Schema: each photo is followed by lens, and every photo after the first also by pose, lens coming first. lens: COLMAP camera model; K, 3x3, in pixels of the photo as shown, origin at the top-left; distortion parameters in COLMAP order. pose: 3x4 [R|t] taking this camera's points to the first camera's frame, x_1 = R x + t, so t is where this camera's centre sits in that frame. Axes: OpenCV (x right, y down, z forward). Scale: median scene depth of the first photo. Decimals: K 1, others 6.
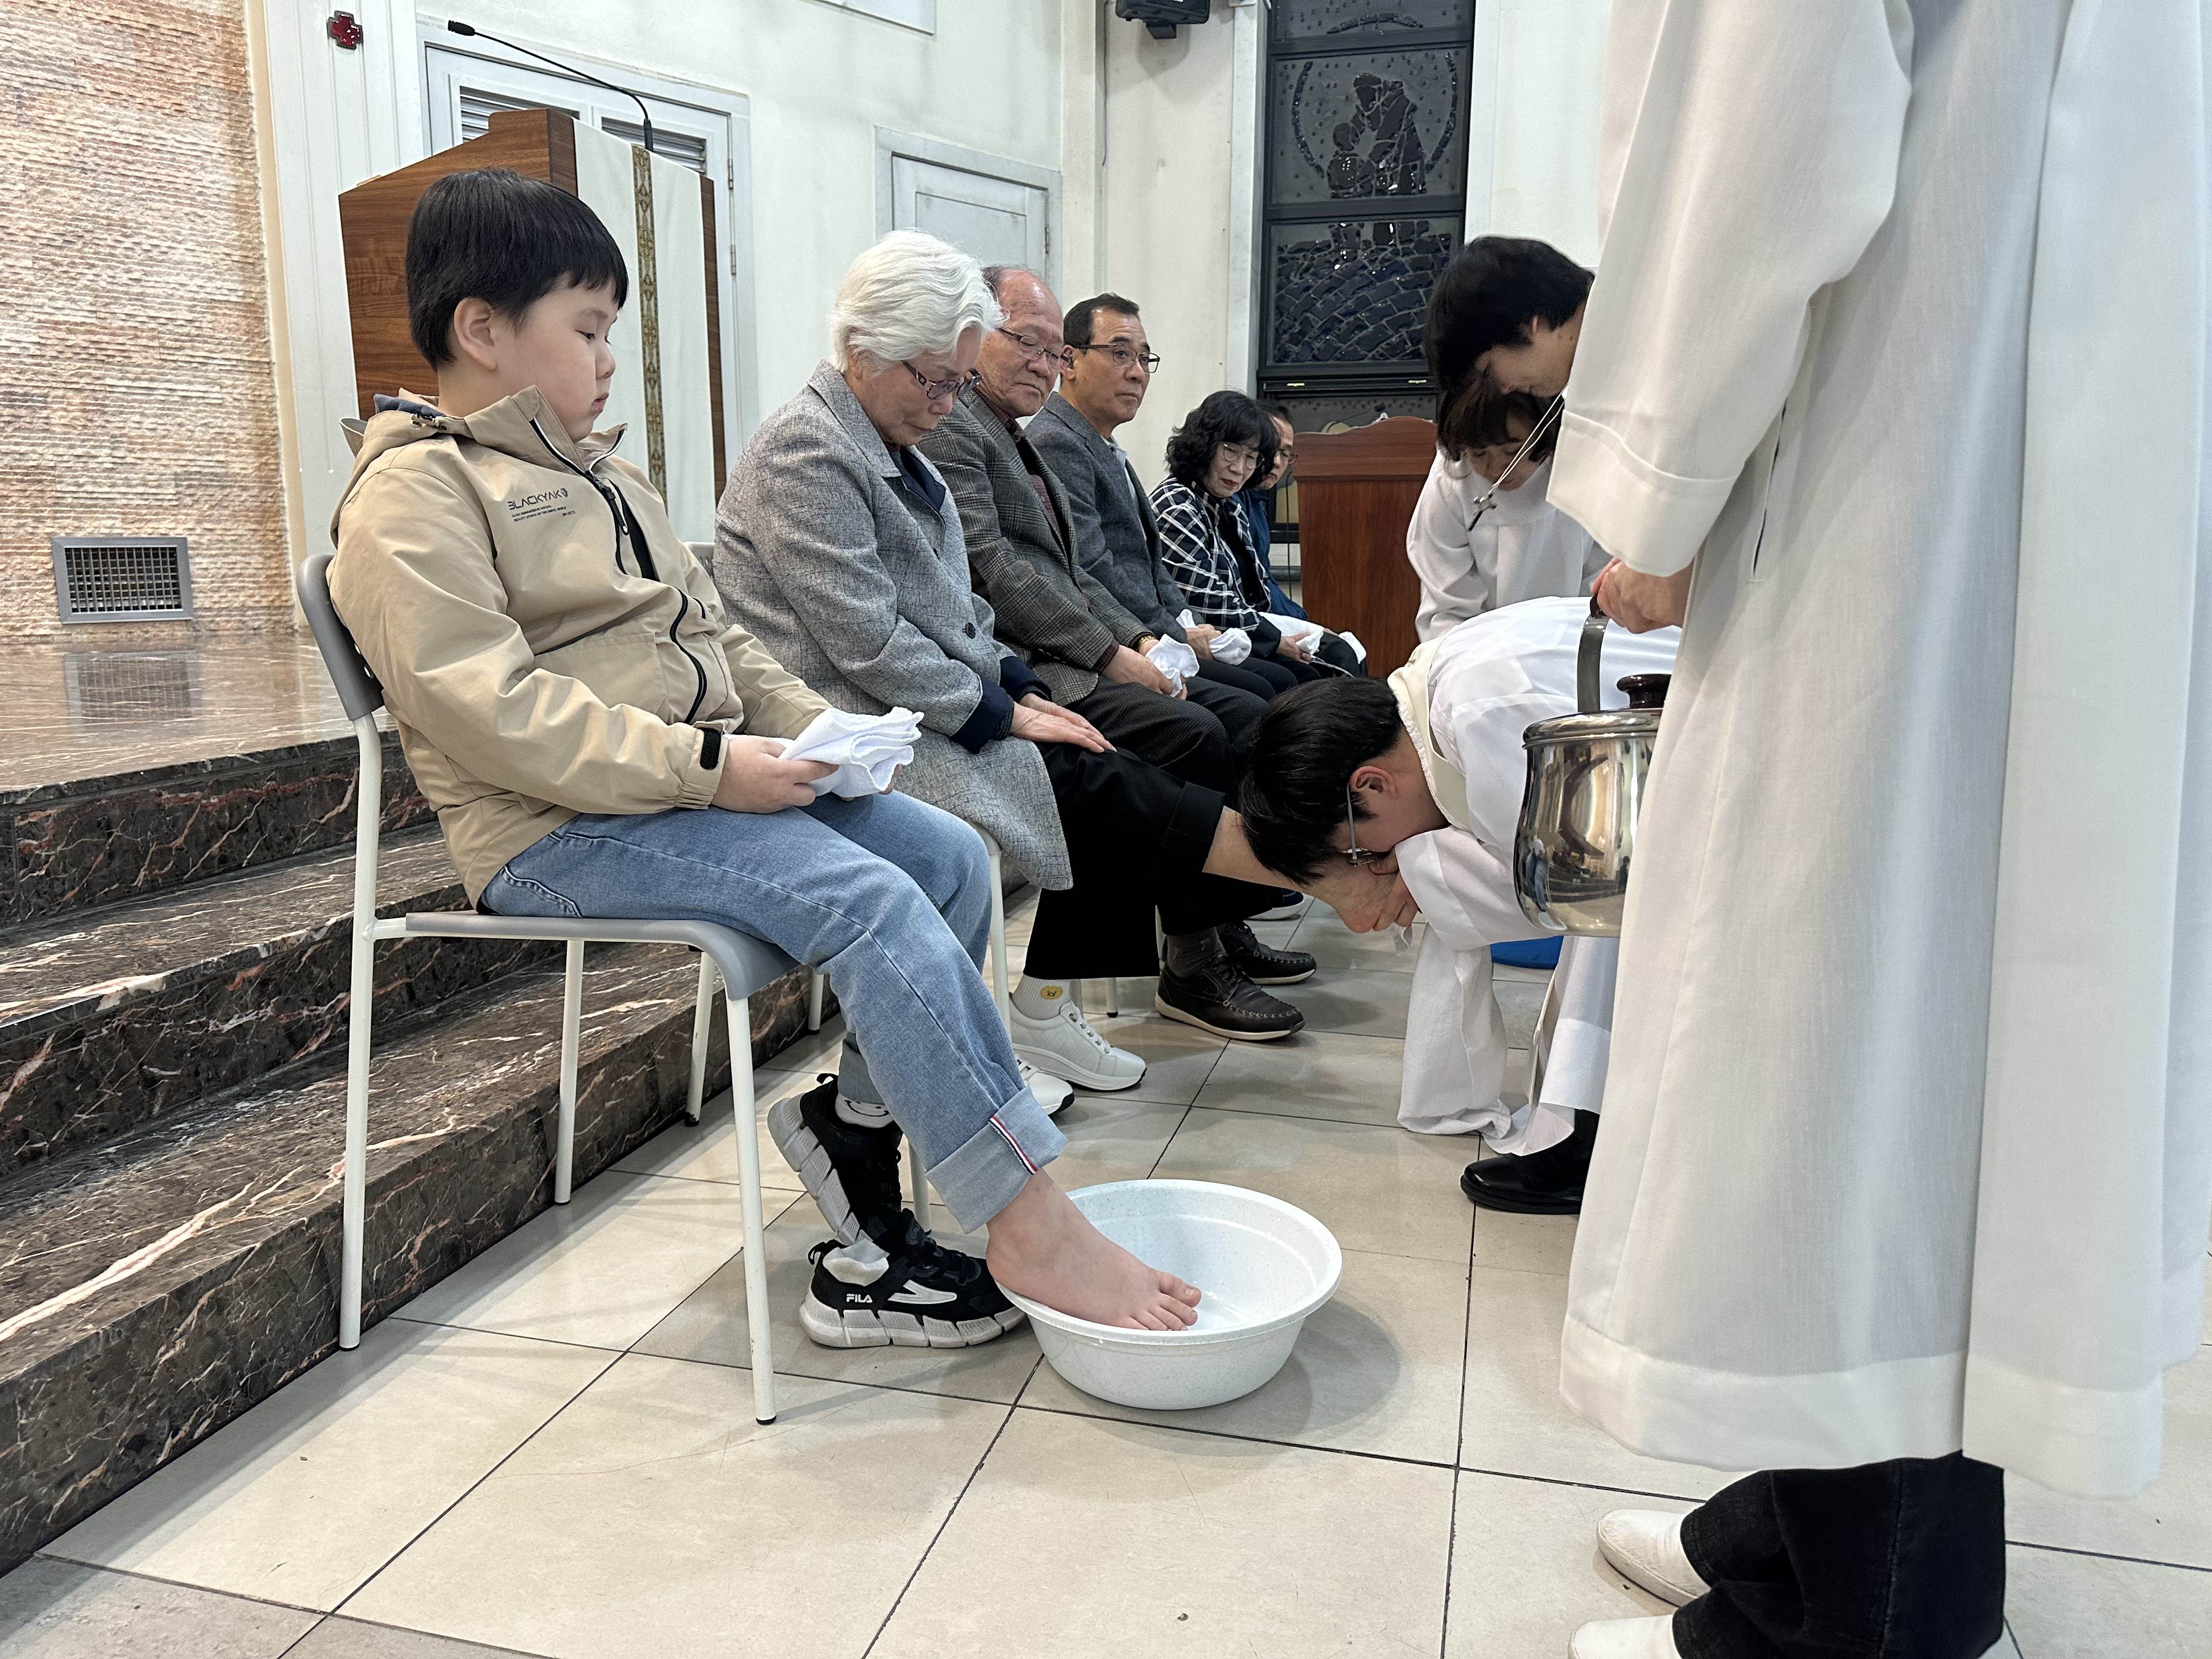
lens RADIAL K [[1542.7, 0, 1116.1], [0, 1542.7, 838.1], [0, 0, 1]] dist [0.043445, -0.056274]
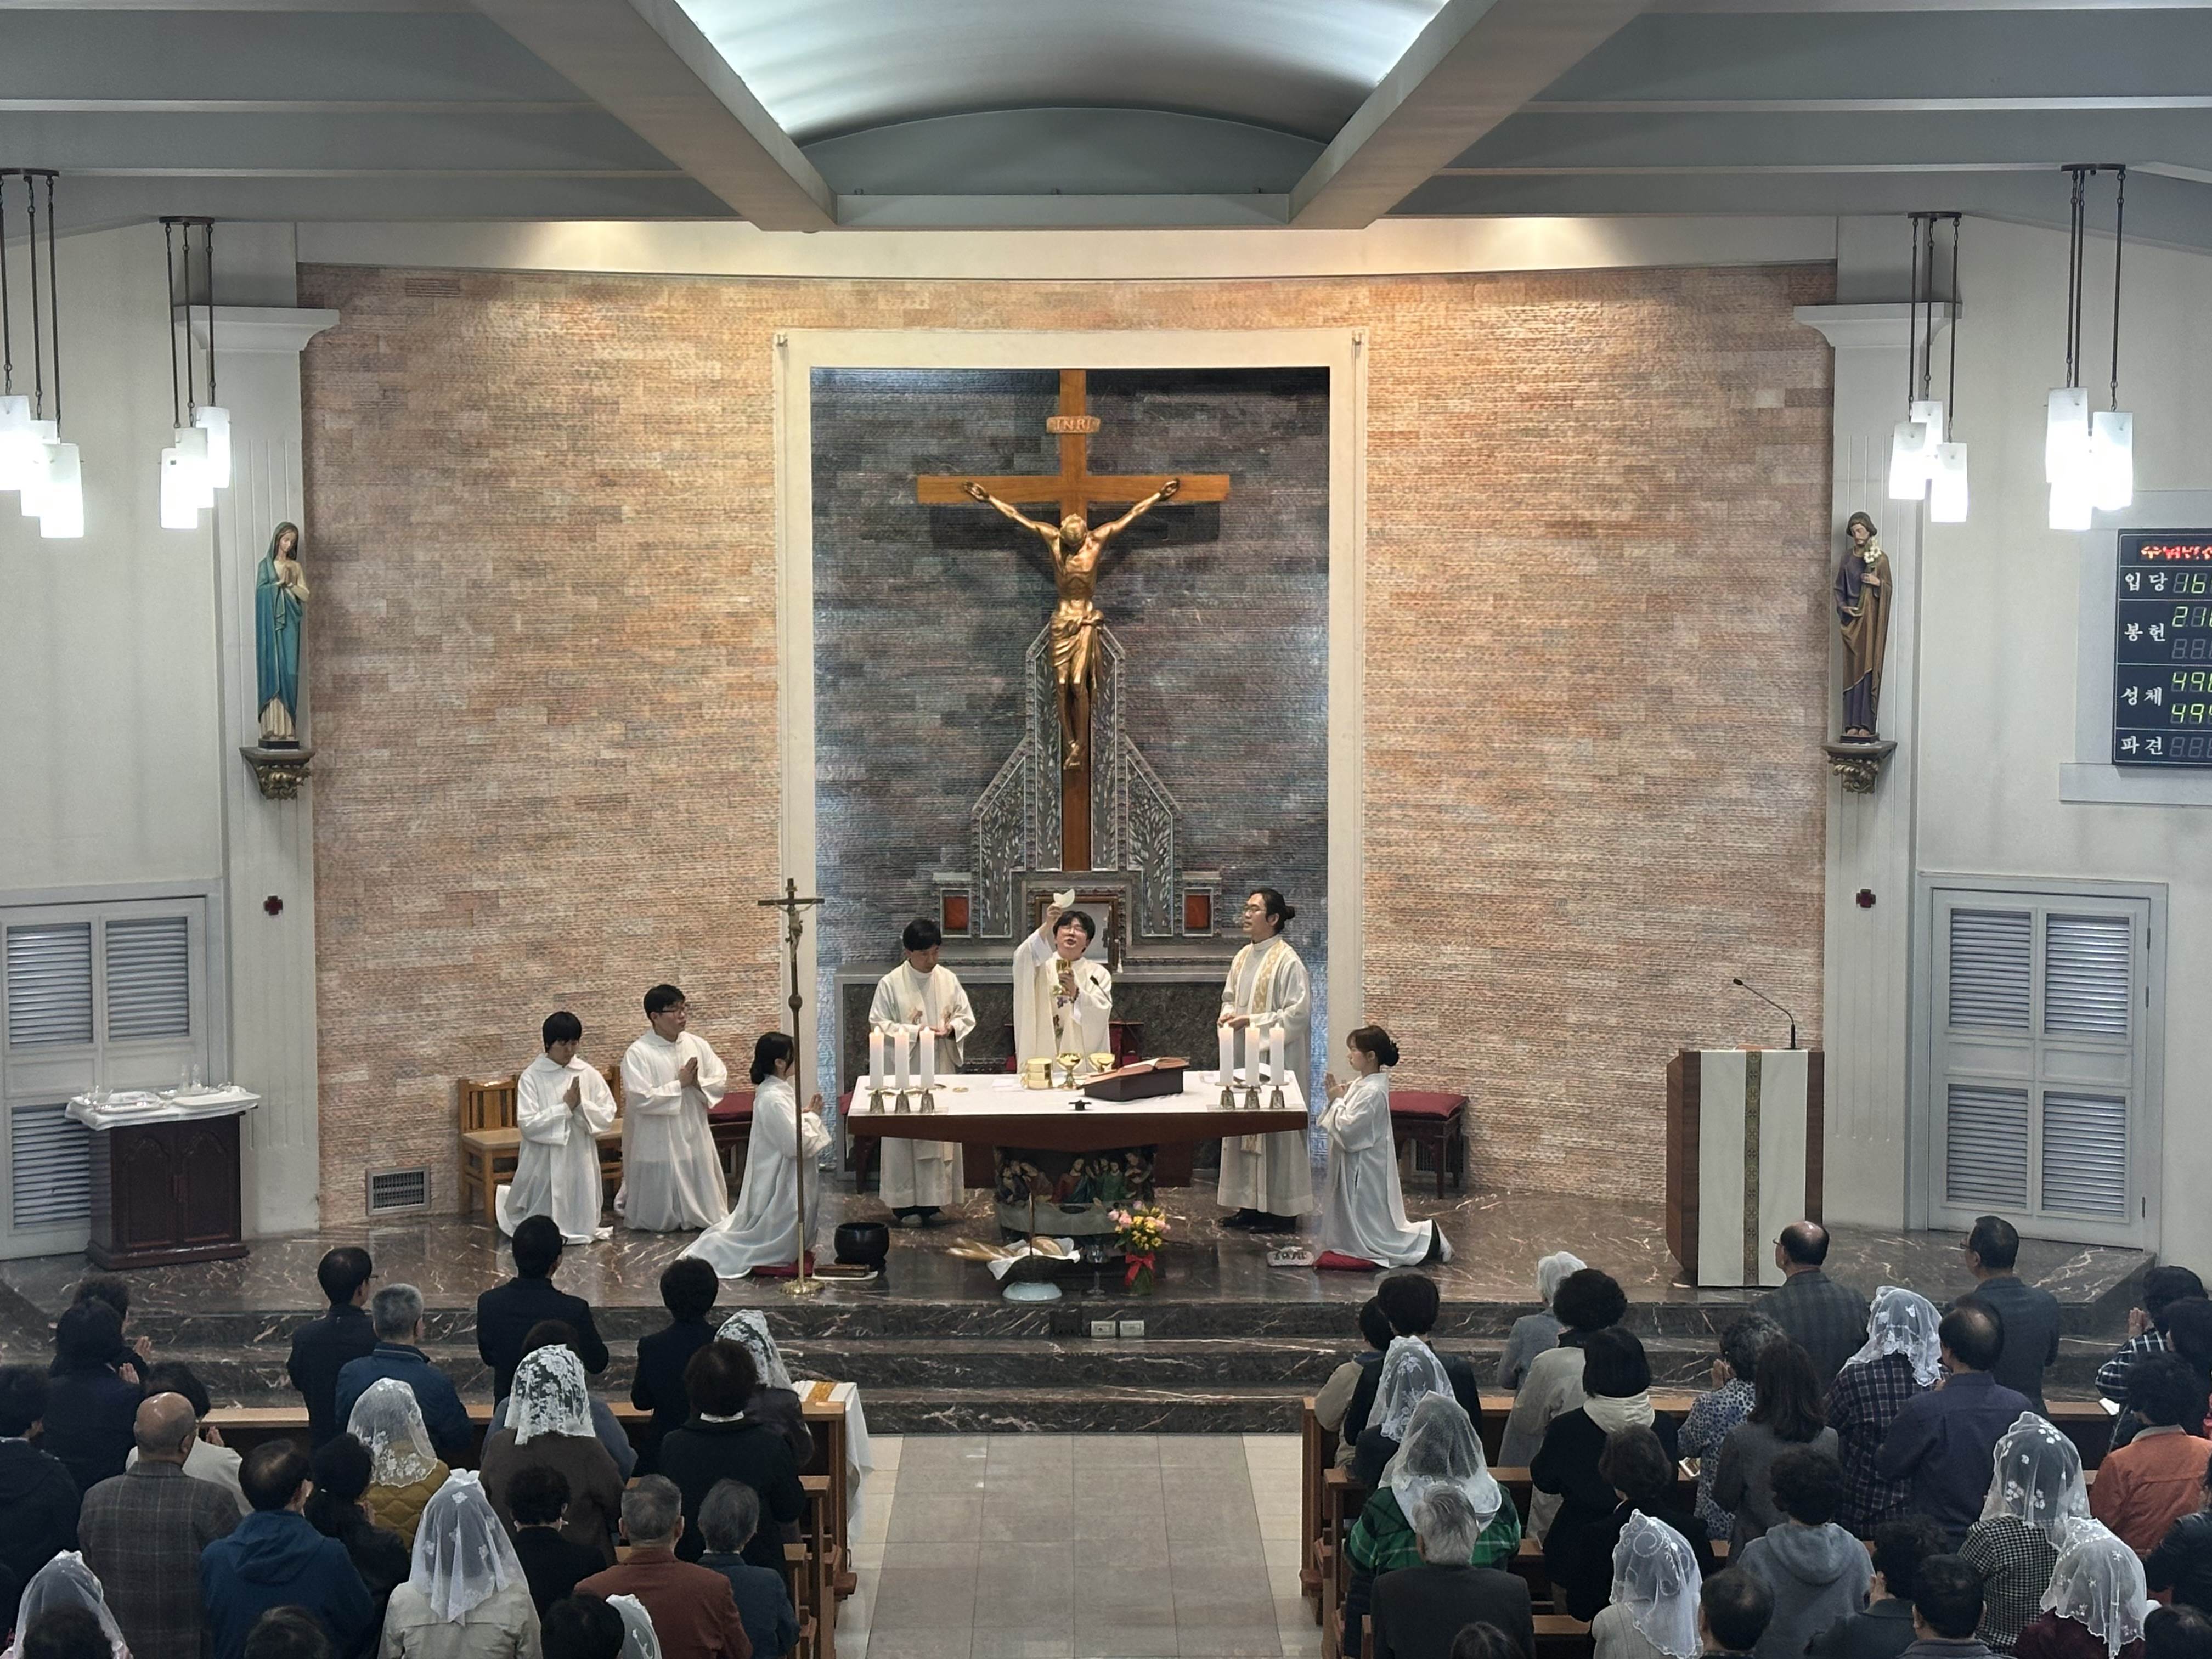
lens RADIAL K [[3810.5, 0, 1108.9], [0, 3810.5, 852.5], [0, 0, 1]] dist [0.142743, 0.000000]
pose [[0.250837, 0.086784, -0.964131, 3.657688], [-0.172593, 0.984025, 0.043671, -0.637312], [0.952519, 0.155448, 0.261808, -1.026886]]
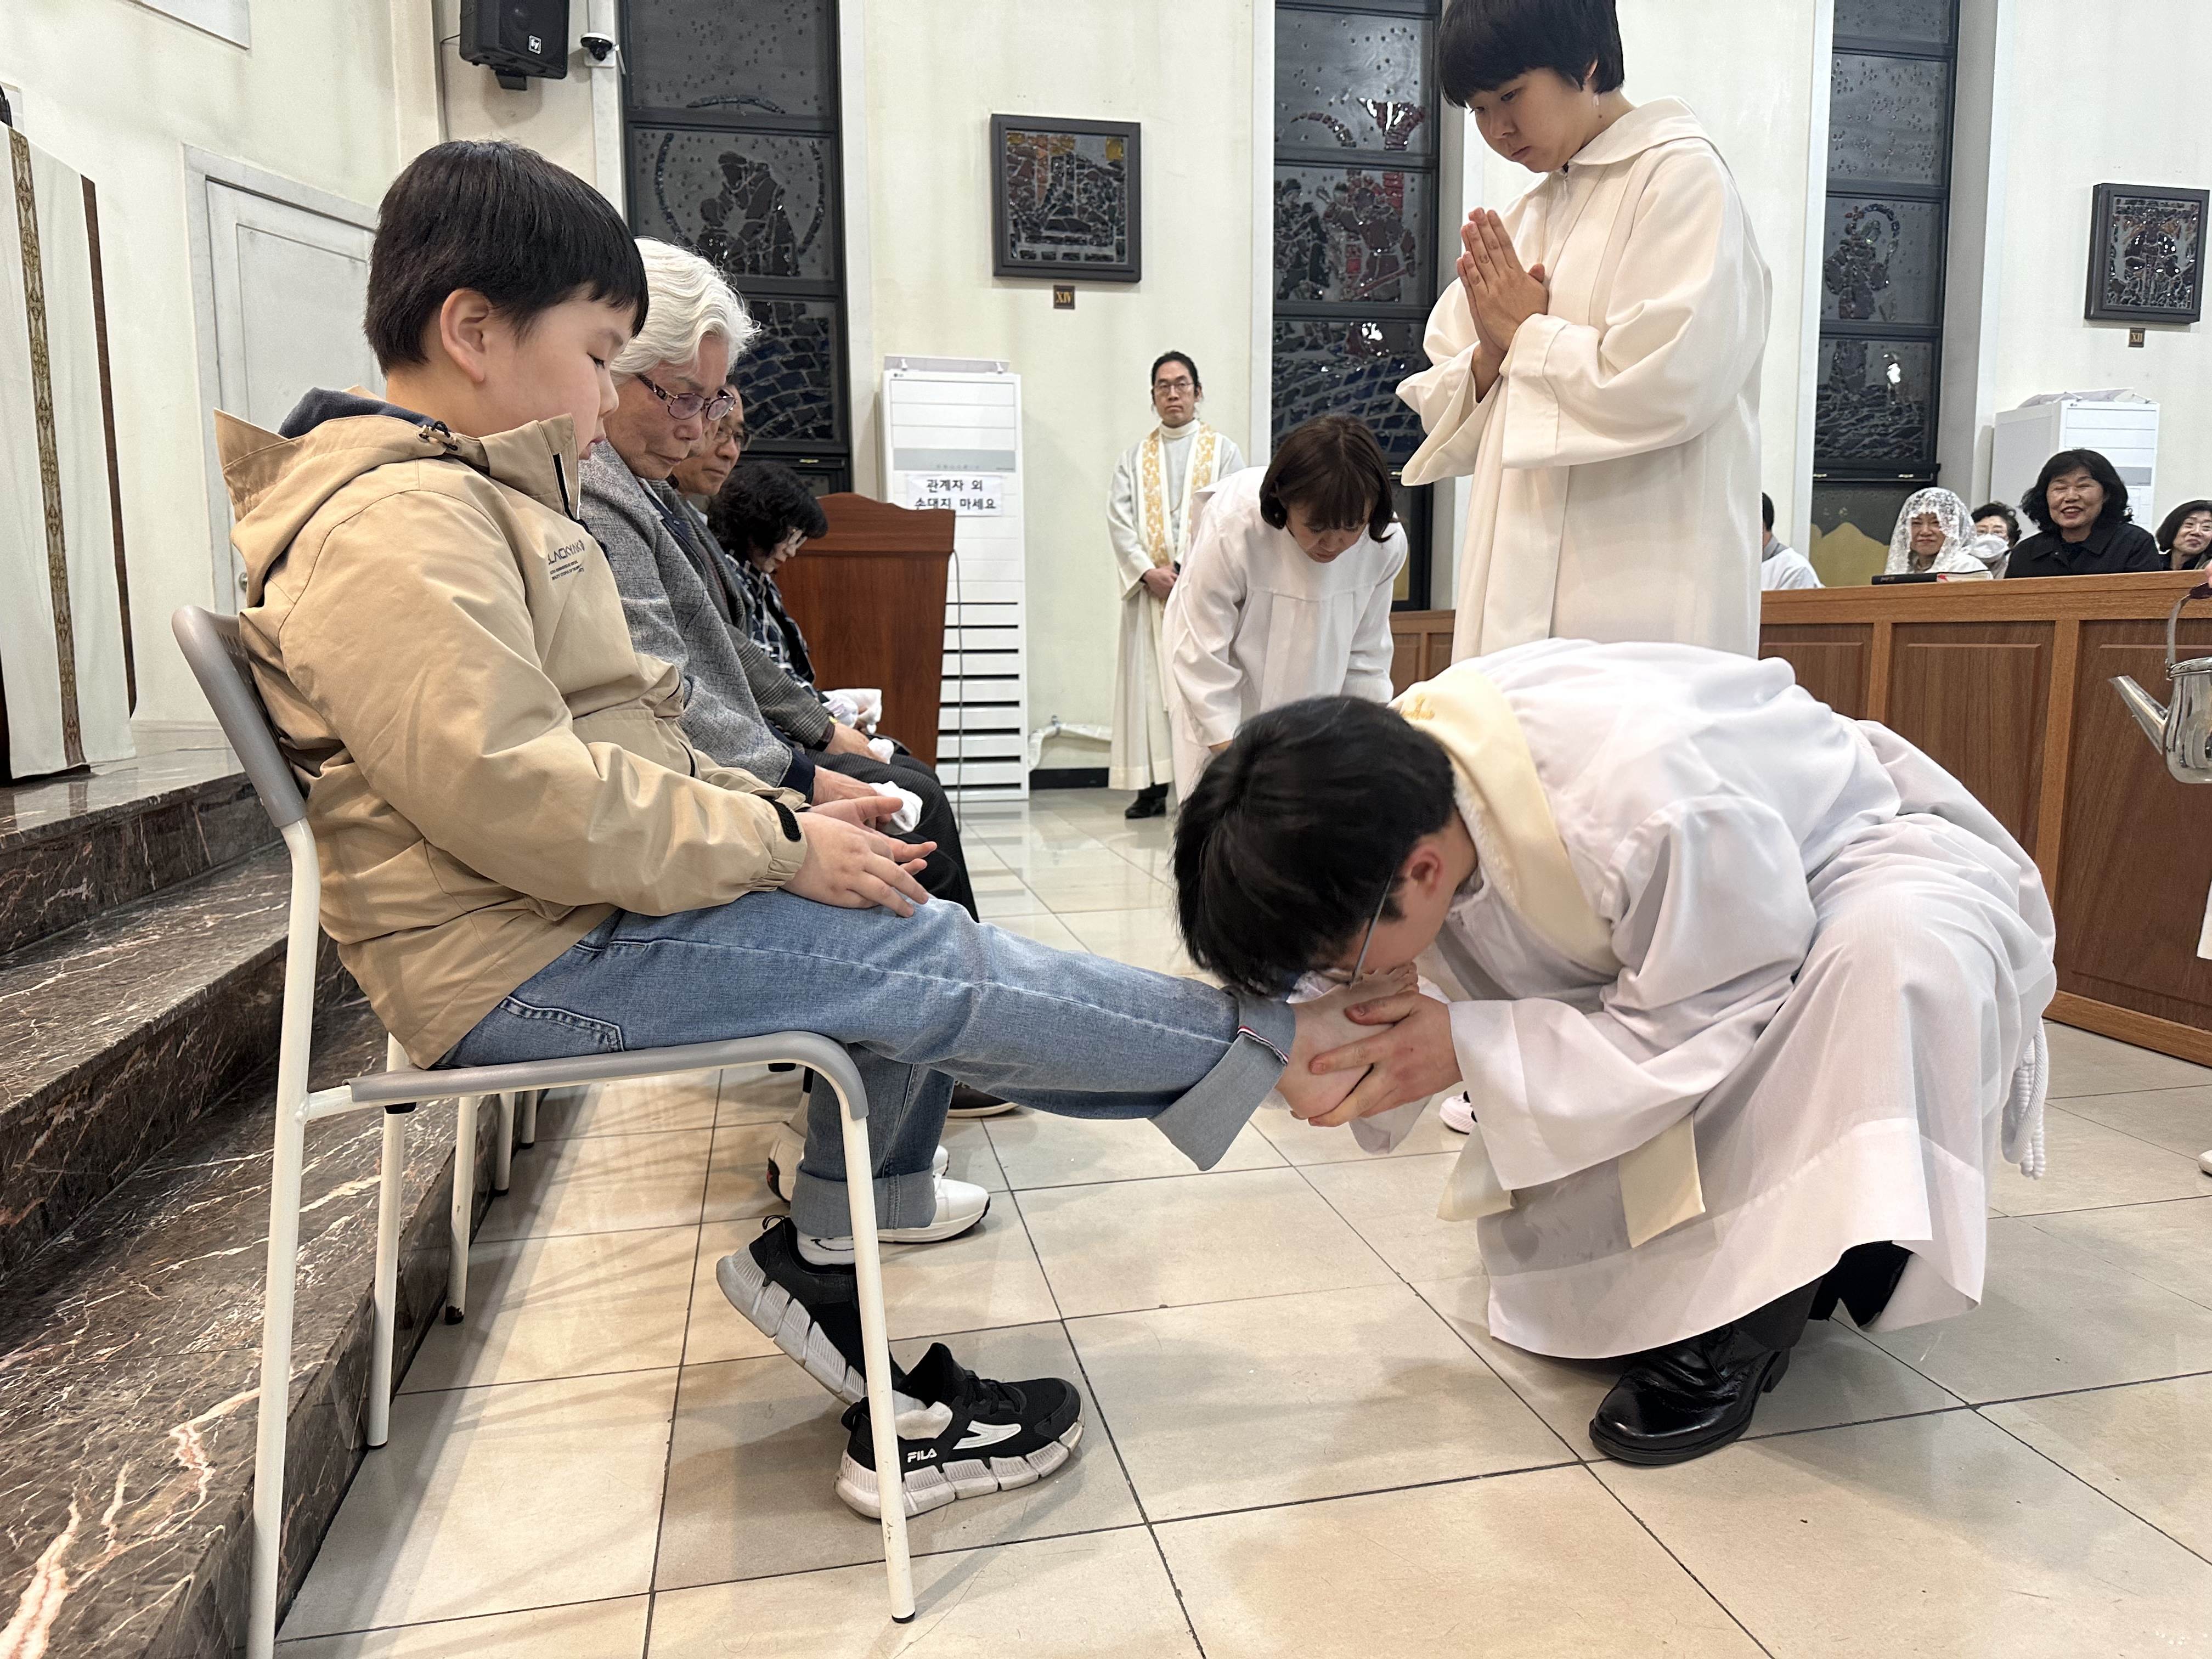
lens RADIAL K [[1542.7, 0, 1094.8], [0, 1542.7, 844.5], [0, 0, 1]] dist [0.043445, -0.056274]
pose [[0.897620, -0.075205, 0.434307, -0.143036], [0.095790, 0.995071, -0.025670, -0.004477], [-0.430236, 0.064644, 0.900399, 0.049414]]
